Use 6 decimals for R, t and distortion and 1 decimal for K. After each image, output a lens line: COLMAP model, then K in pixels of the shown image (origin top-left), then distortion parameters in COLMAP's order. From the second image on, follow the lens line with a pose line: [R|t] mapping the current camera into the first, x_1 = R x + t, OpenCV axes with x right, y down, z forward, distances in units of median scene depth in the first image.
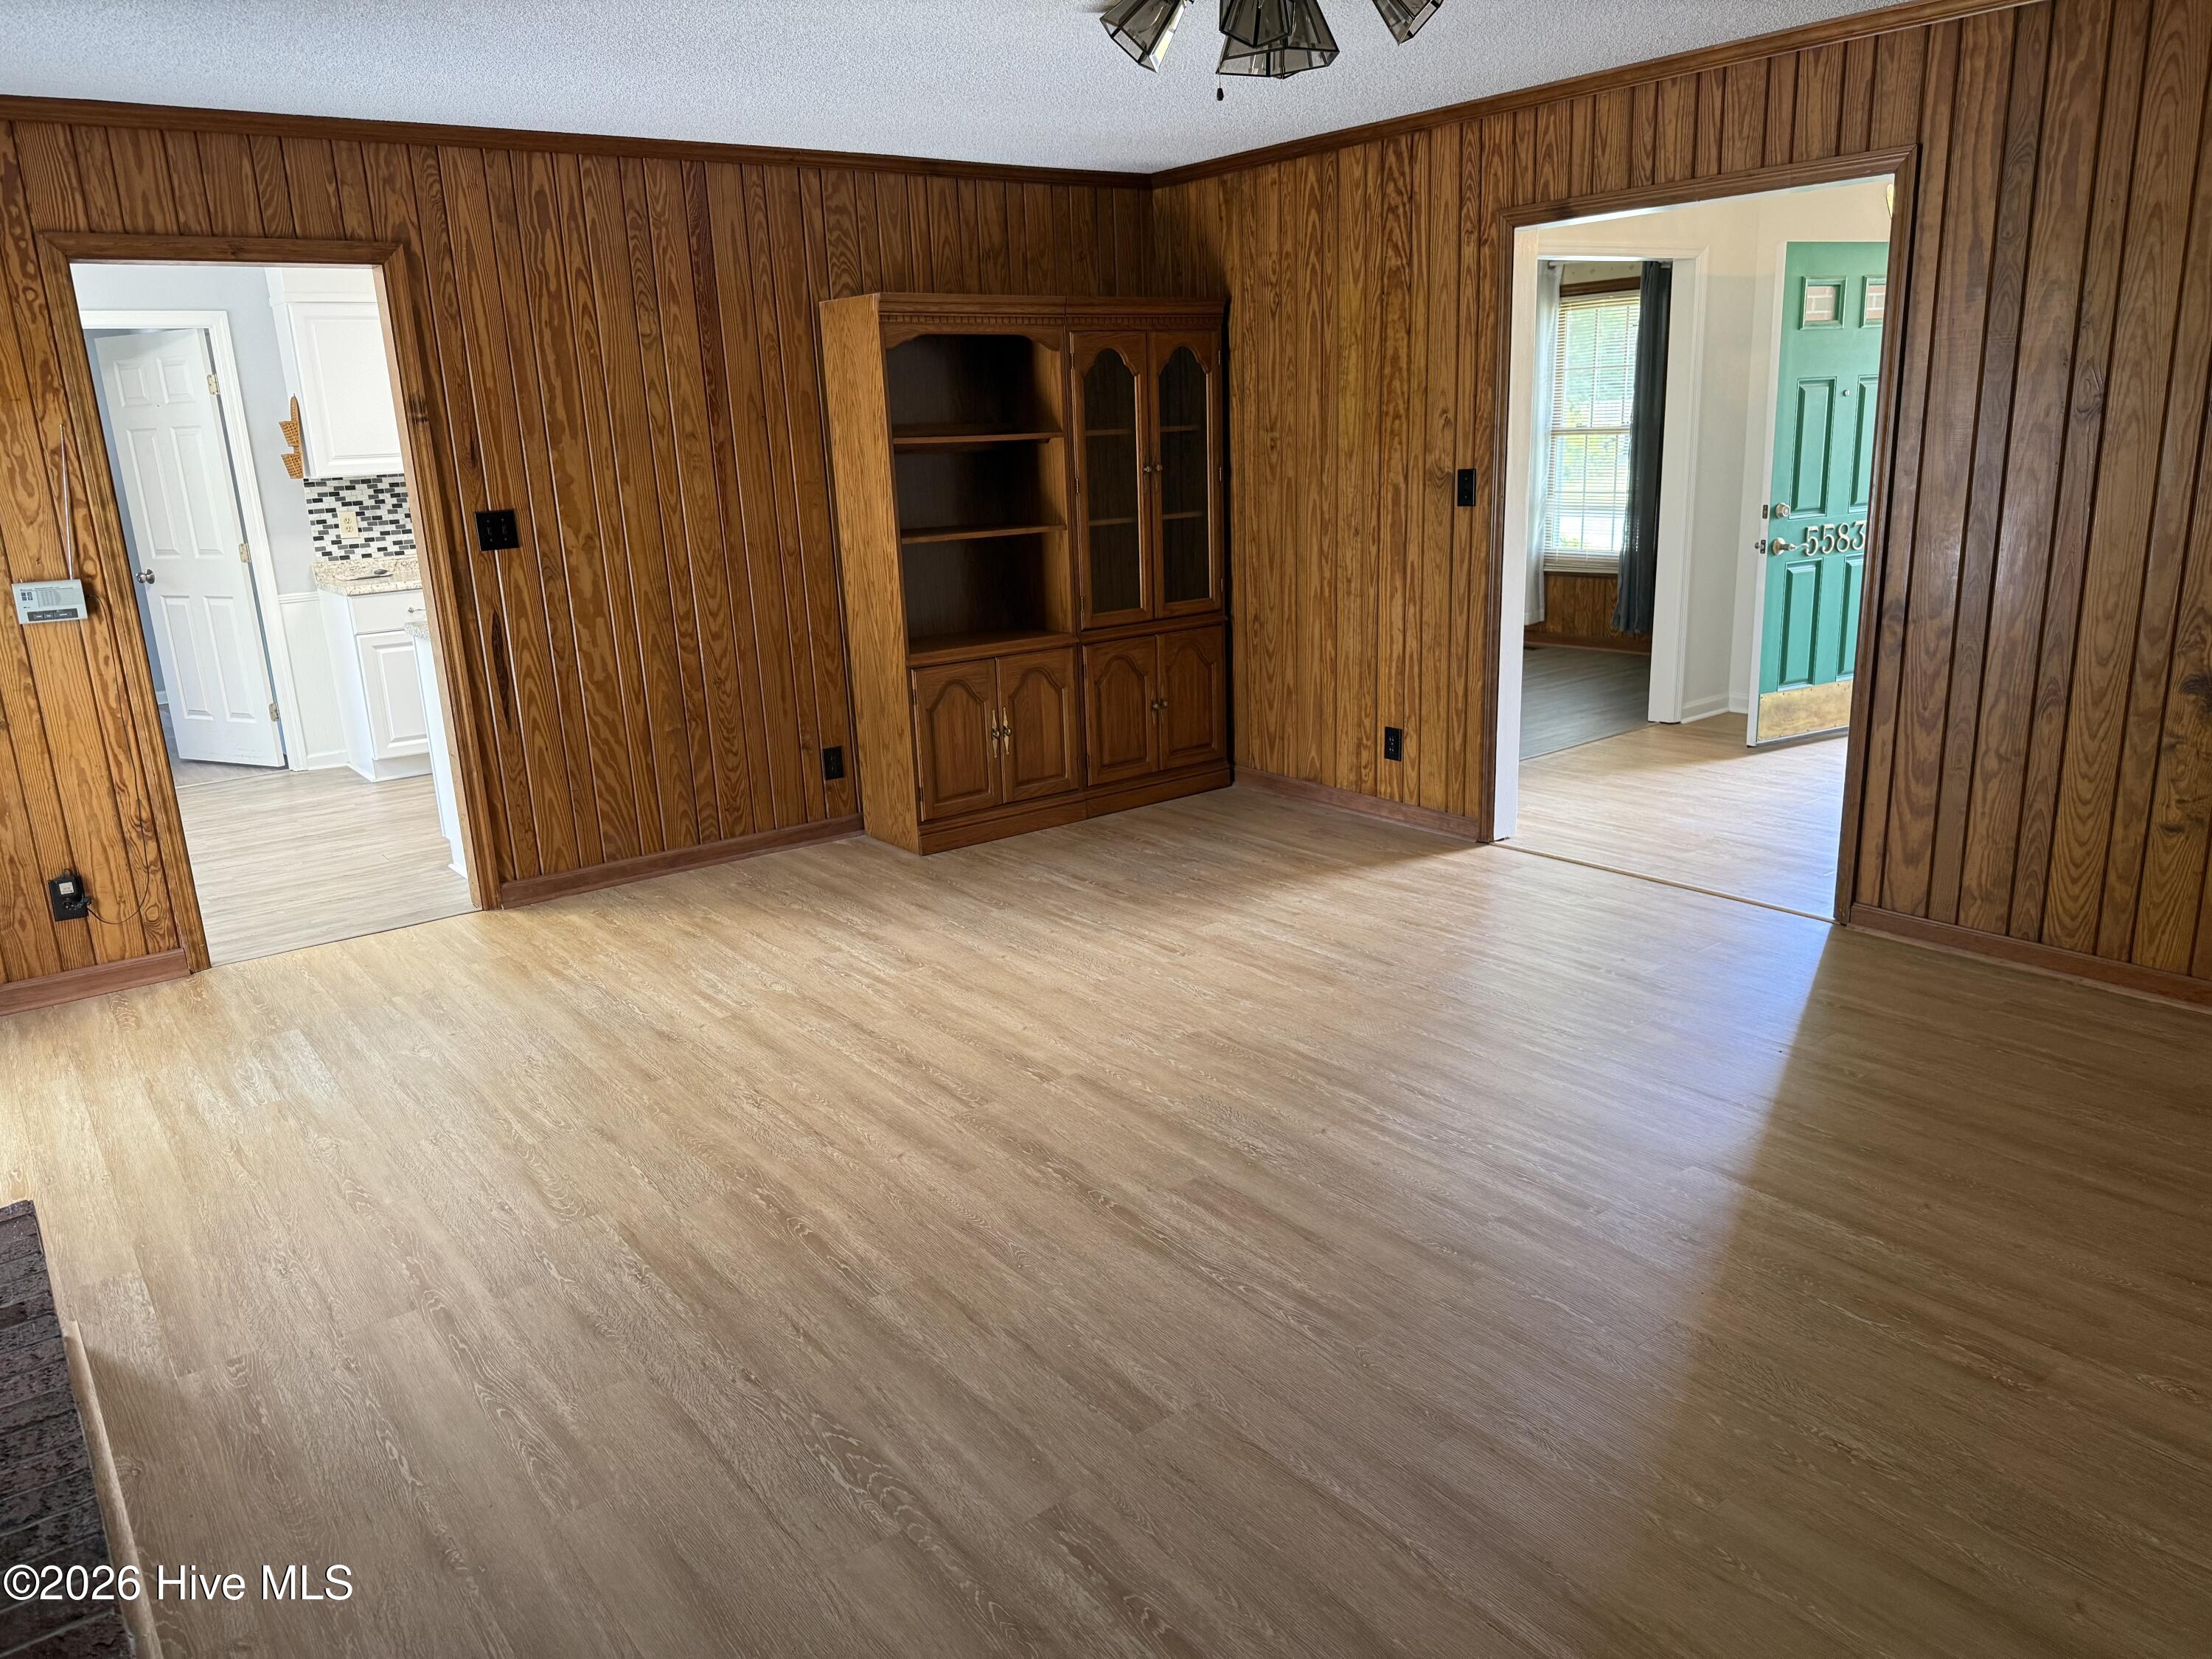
lens RADIAL K [[1572.1, 0, 1097.6], [0, 1572.1, 842.5], [0, 0, 1]] dist [0.008631, -0.019253]
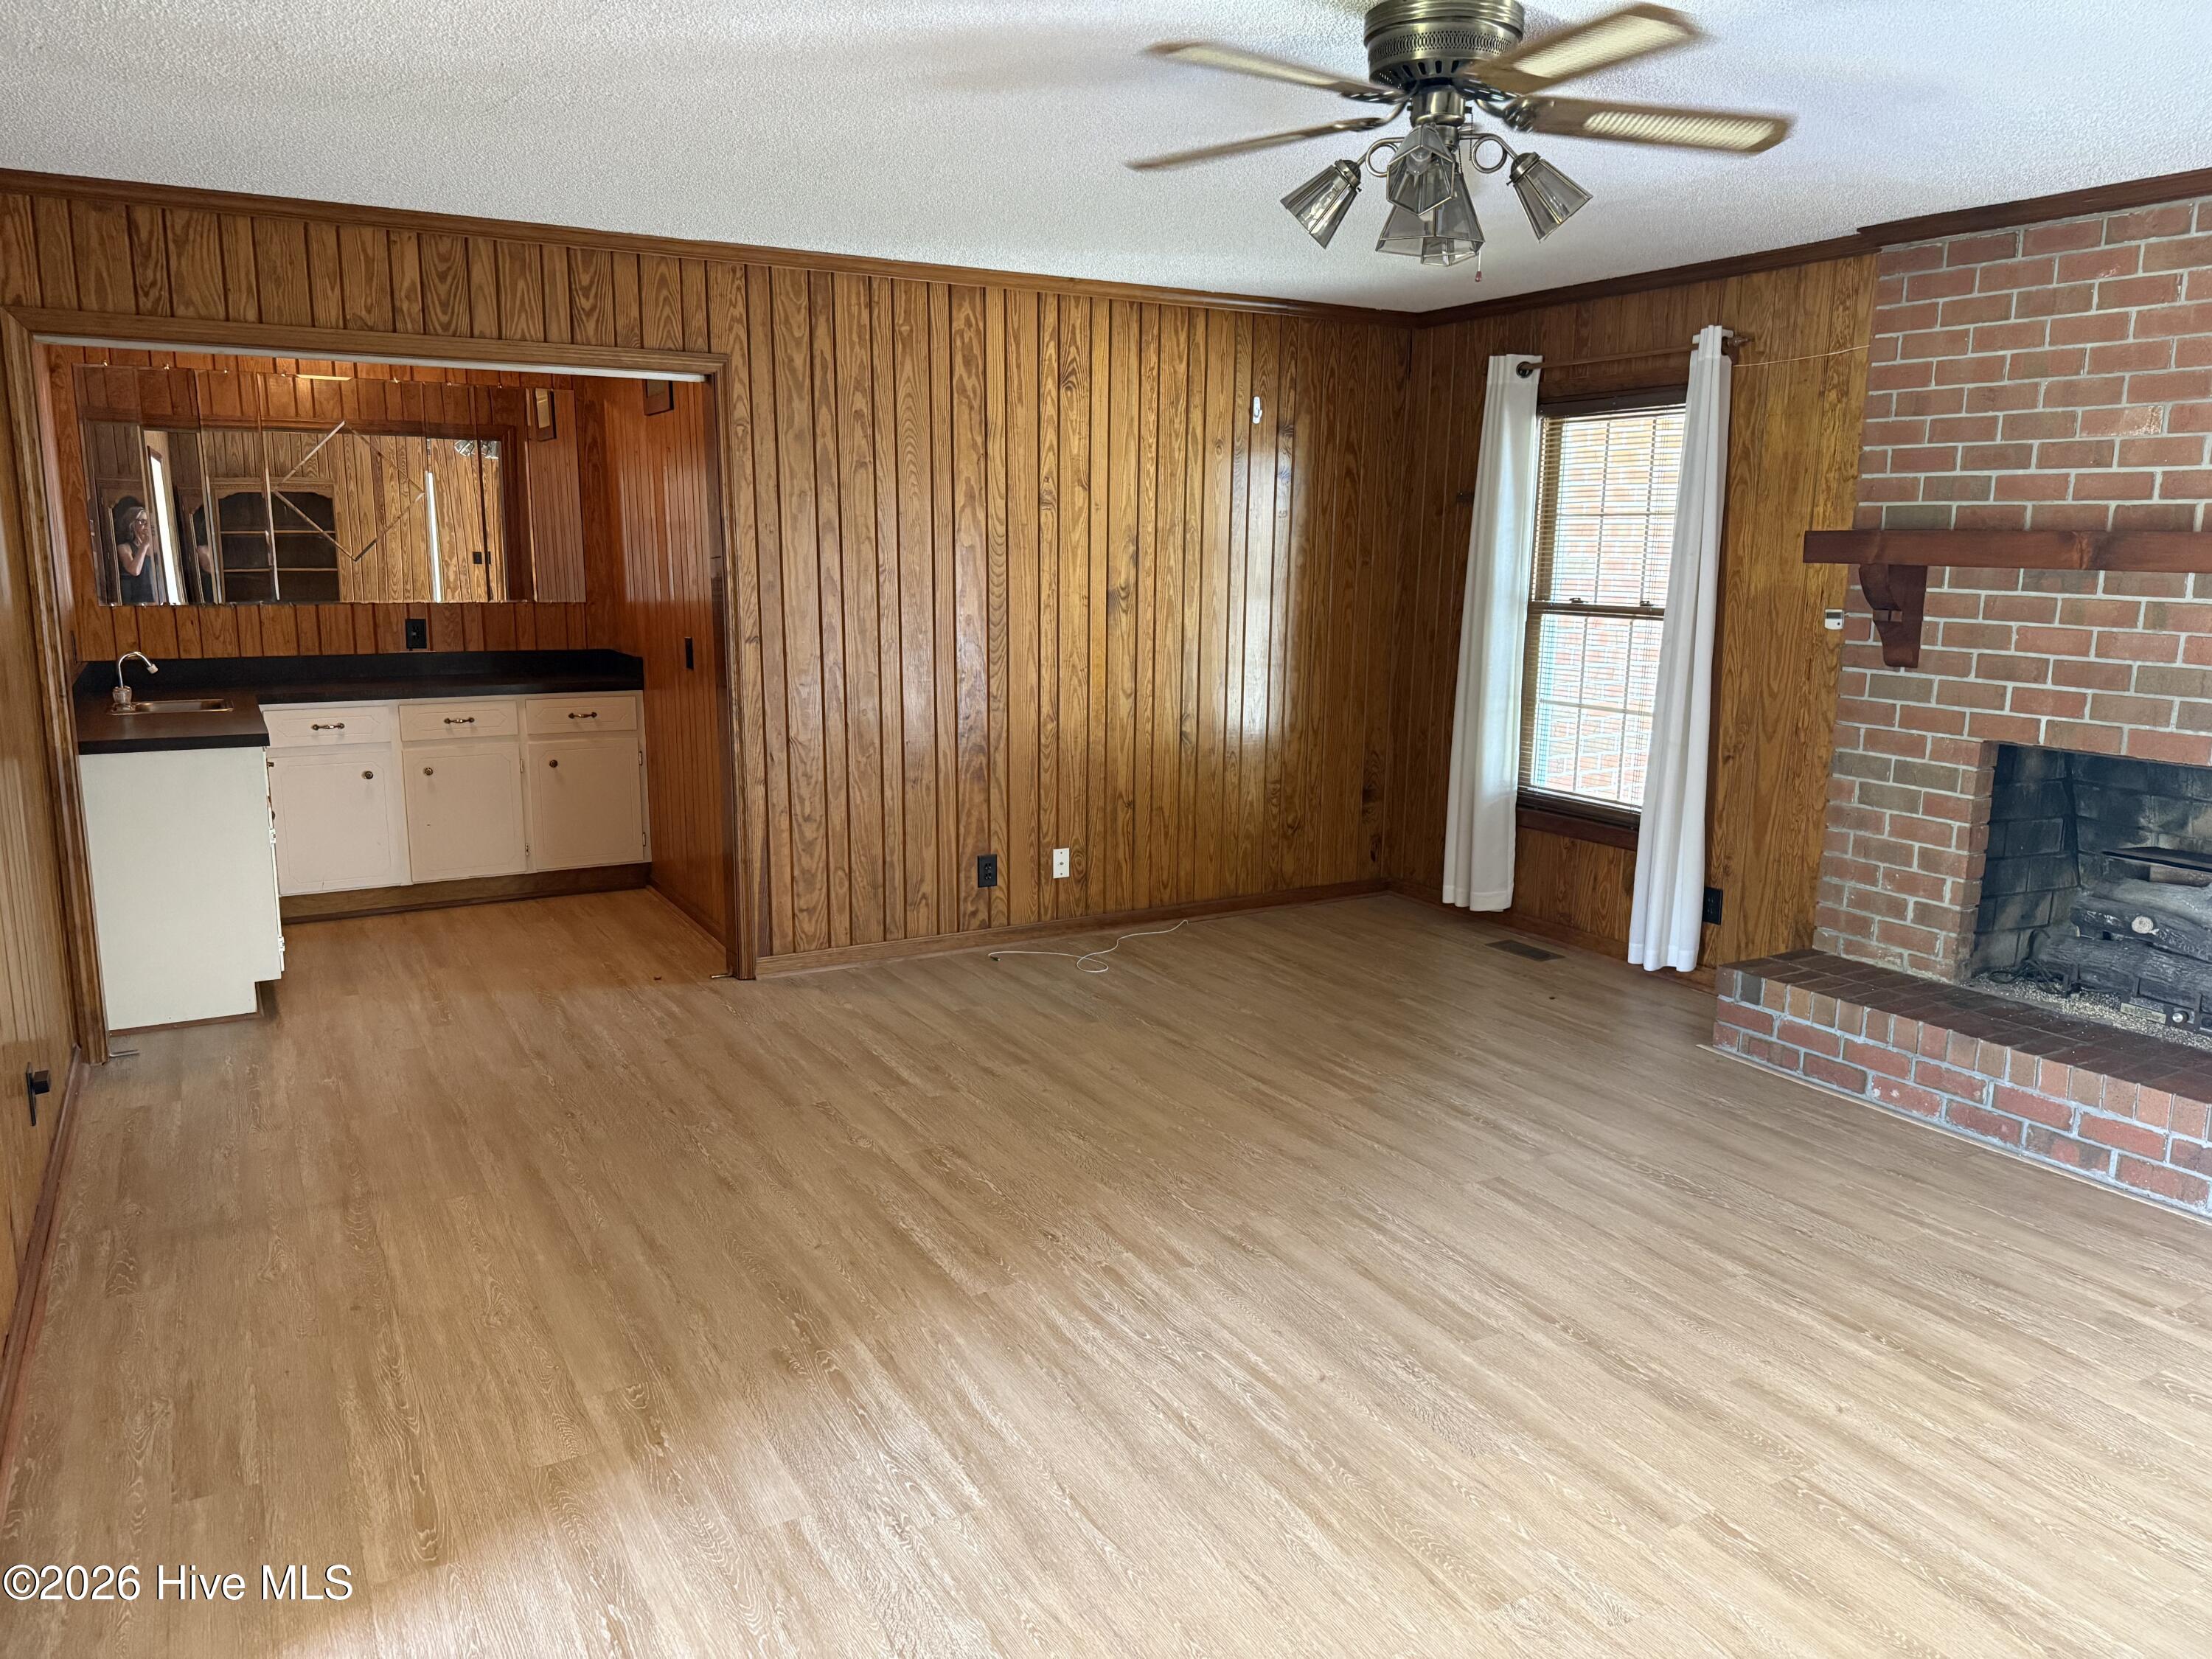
lens RADIAL K [[1572.1, 0, 1108.9], [0, 1572.1, 837.4], [0, 0, 1]] dist [0.008631, -0.019253]
pose [[-0.991339, 0.010345, 0.130922, 0.158126], [0.066213, 0.900290, 0.430225, -0.496221], [-0.113417, 0.435167, -0.893178, 1.803151]]
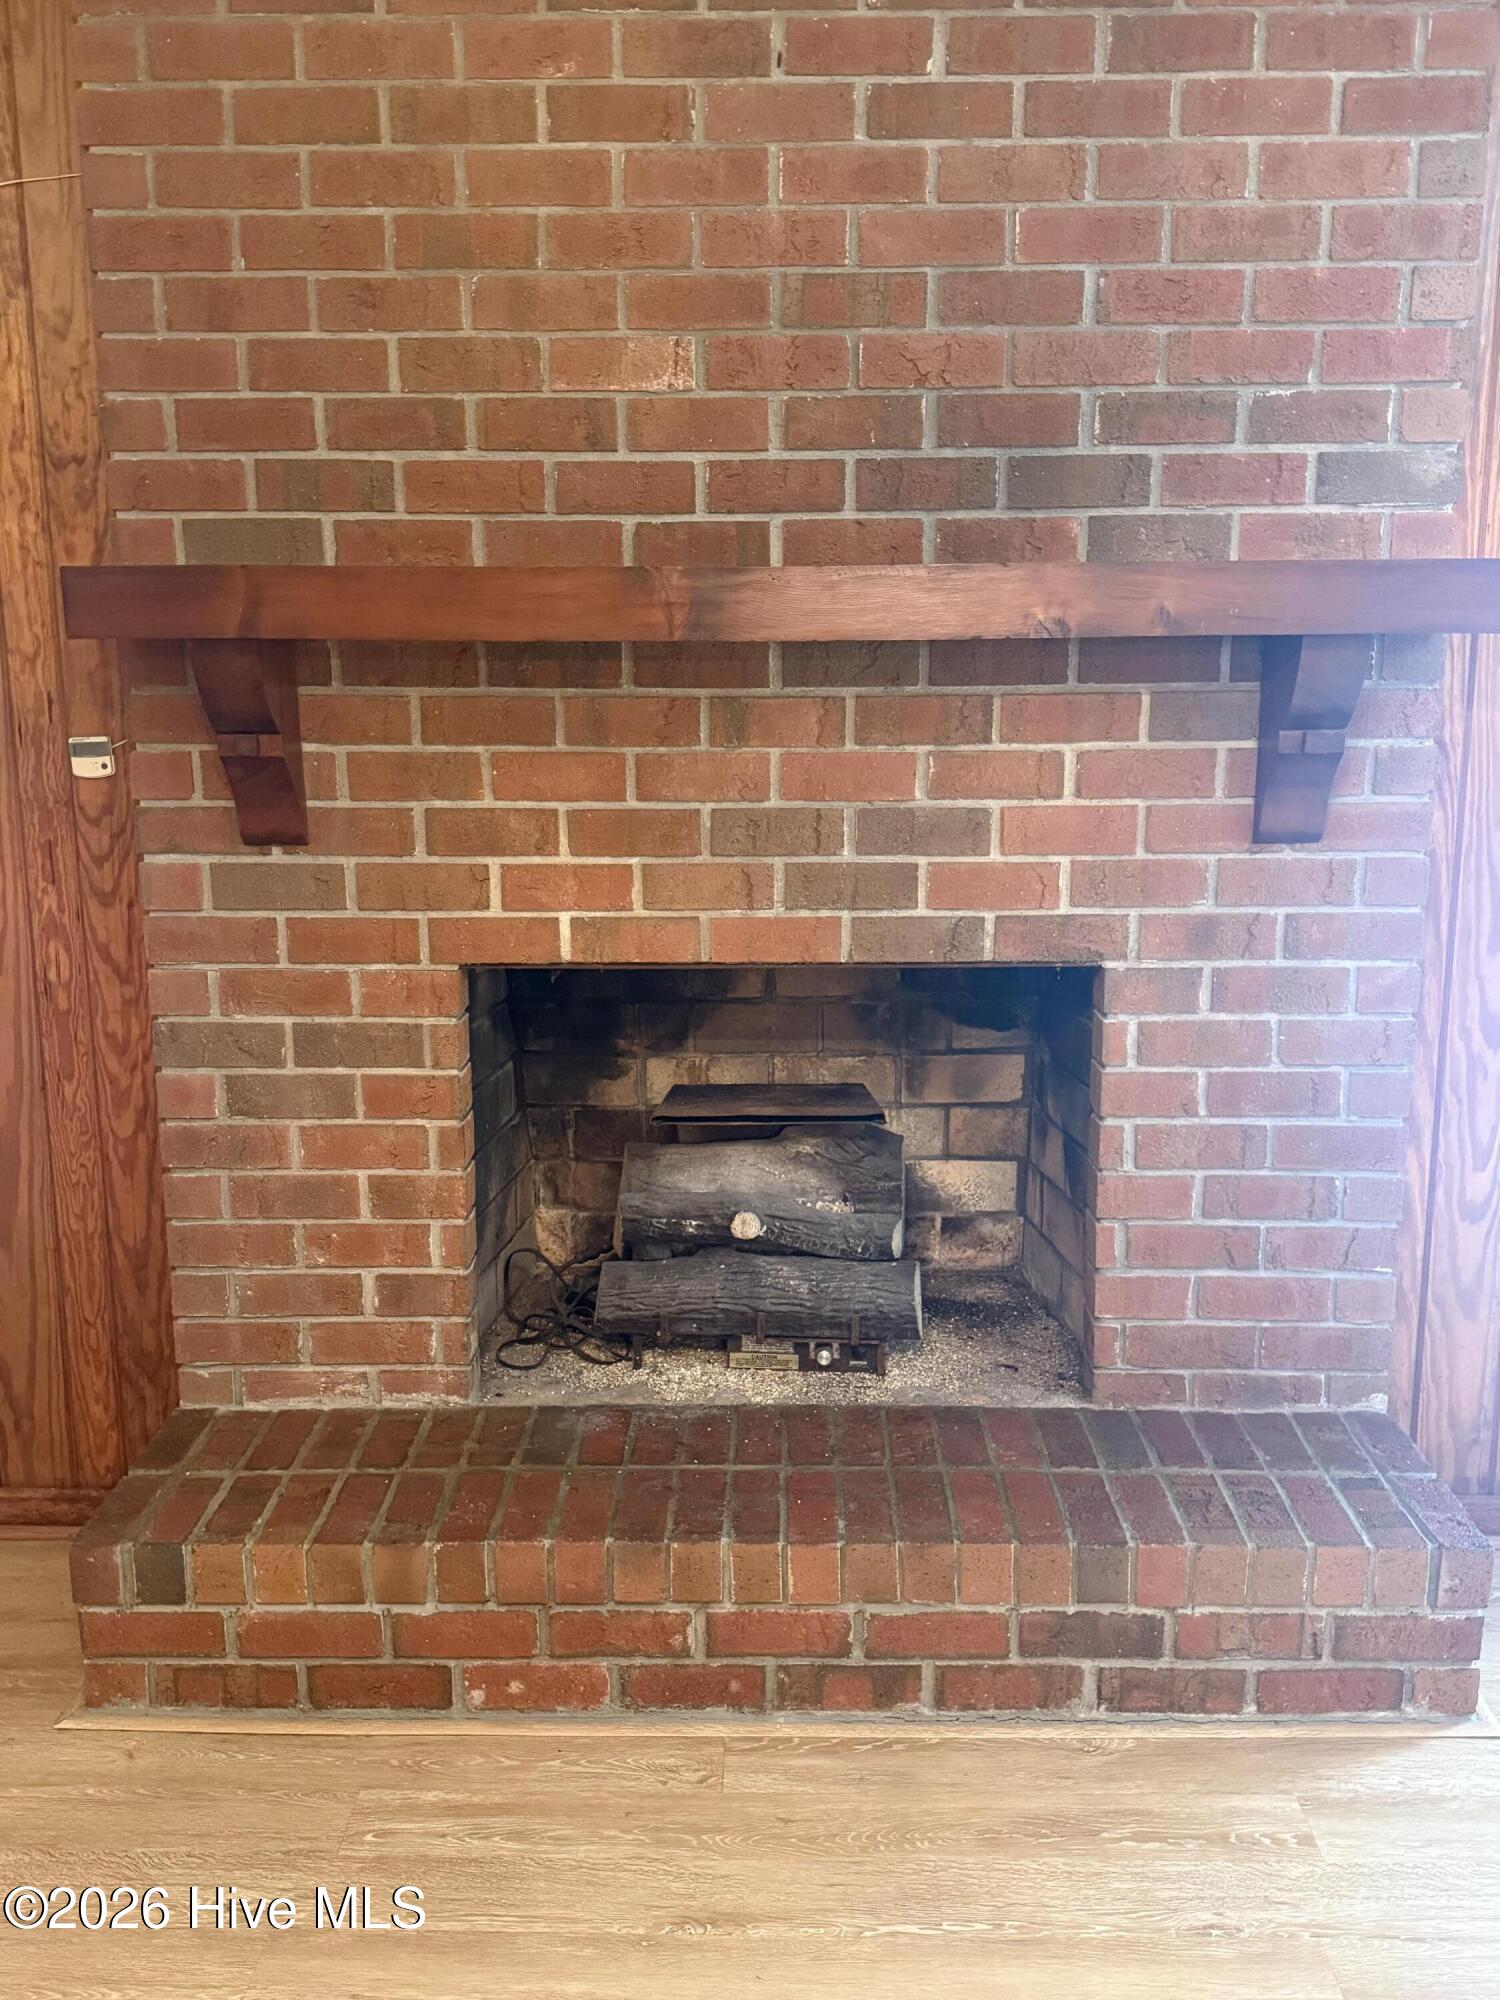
lens RADIAL K [[1725.5, 0, 761.8], [0, 1725.5, 1006.8], [0, 0, 1]] dist [0.069337, -0.104052]
pose [[-0.614925, 0.216999, -0.758142, 0.114172], [-0.173932, 0.900396, 0.398791, -0.269561], [0.769165, 0.377091, -0.515933, 1.011279]]
